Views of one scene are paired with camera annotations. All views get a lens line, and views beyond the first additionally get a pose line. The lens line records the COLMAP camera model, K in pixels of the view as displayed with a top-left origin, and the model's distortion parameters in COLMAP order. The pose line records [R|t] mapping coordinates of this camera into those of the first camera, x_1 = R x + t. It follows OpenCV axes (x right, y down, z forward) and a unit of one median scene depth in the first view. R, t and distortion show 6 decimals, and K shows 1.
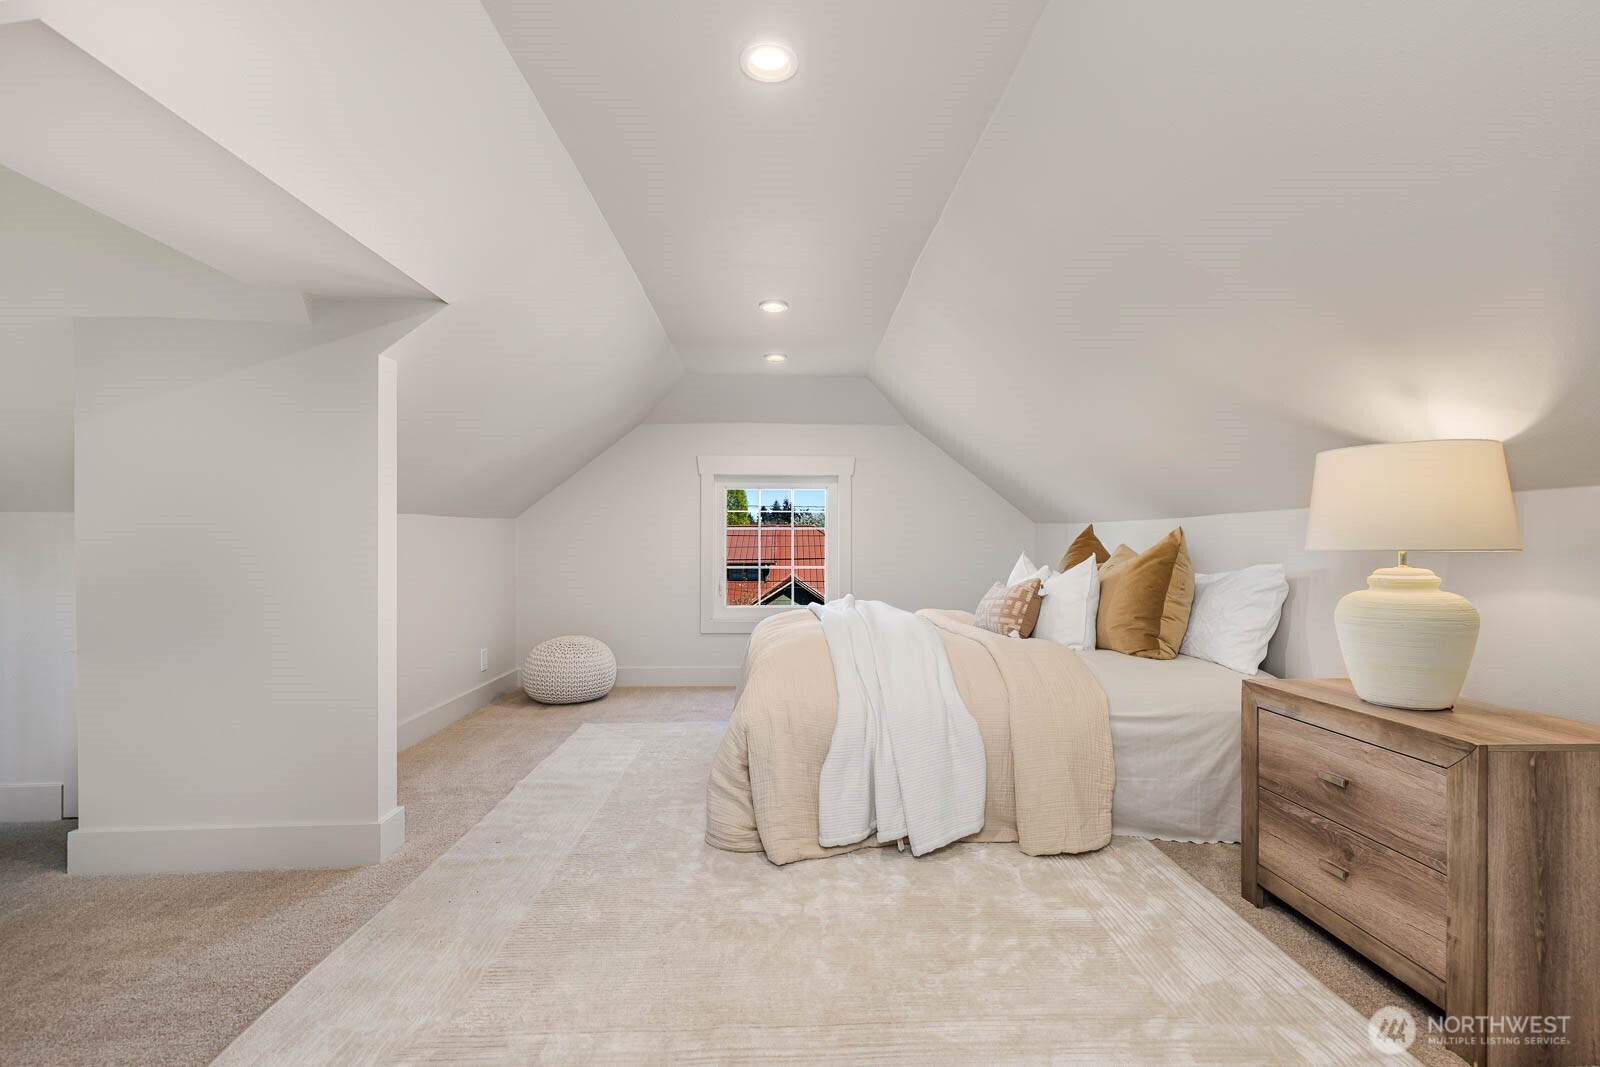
lens RADIAL K [[730.4, 0, 803.7], [0, 730.4, 541.1], [0, 0, 1]] dist [0.011518, -0.000494]
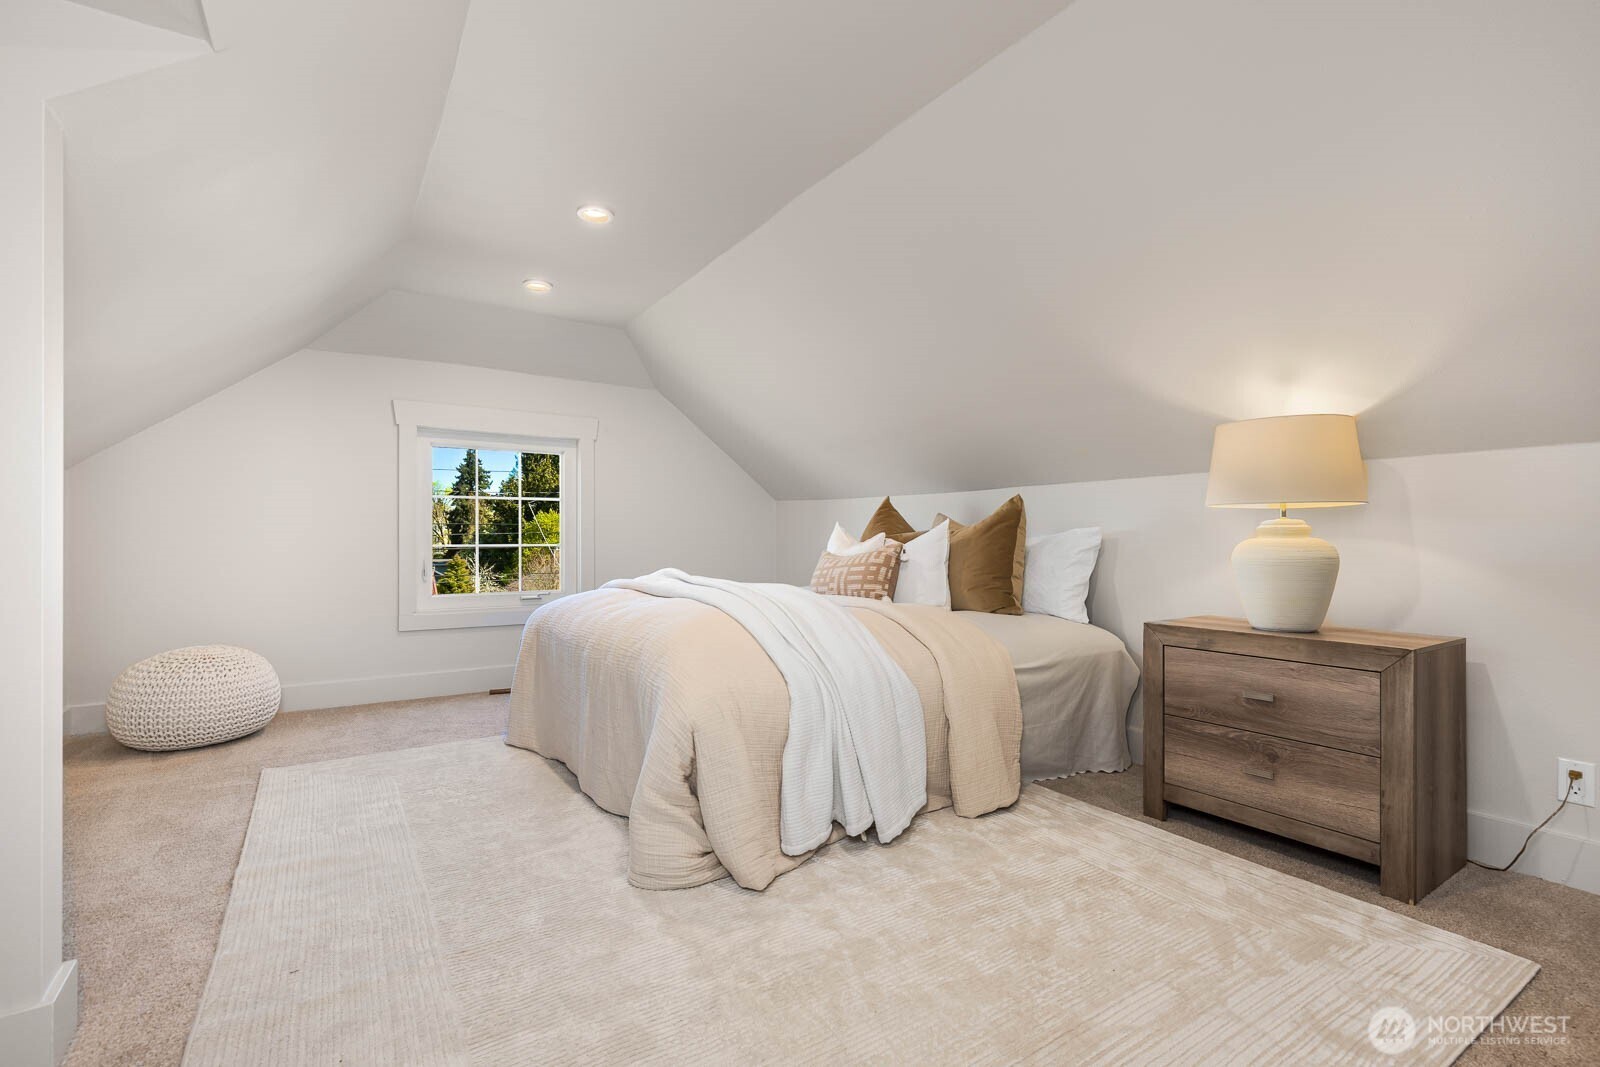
lens RADIAL K [[730.4, 0, 801.3], [0, 730.4, 534.2], [0, 0, 1]] dist [0.011518, -0.000494]
pose [[0.858762, 0.002707, 0.512367, -0.392605], [-0.003755, 0.999992, 0.001010, 0.049295], [-0.512361, -0.002791, 0.858766, 0.277758]]
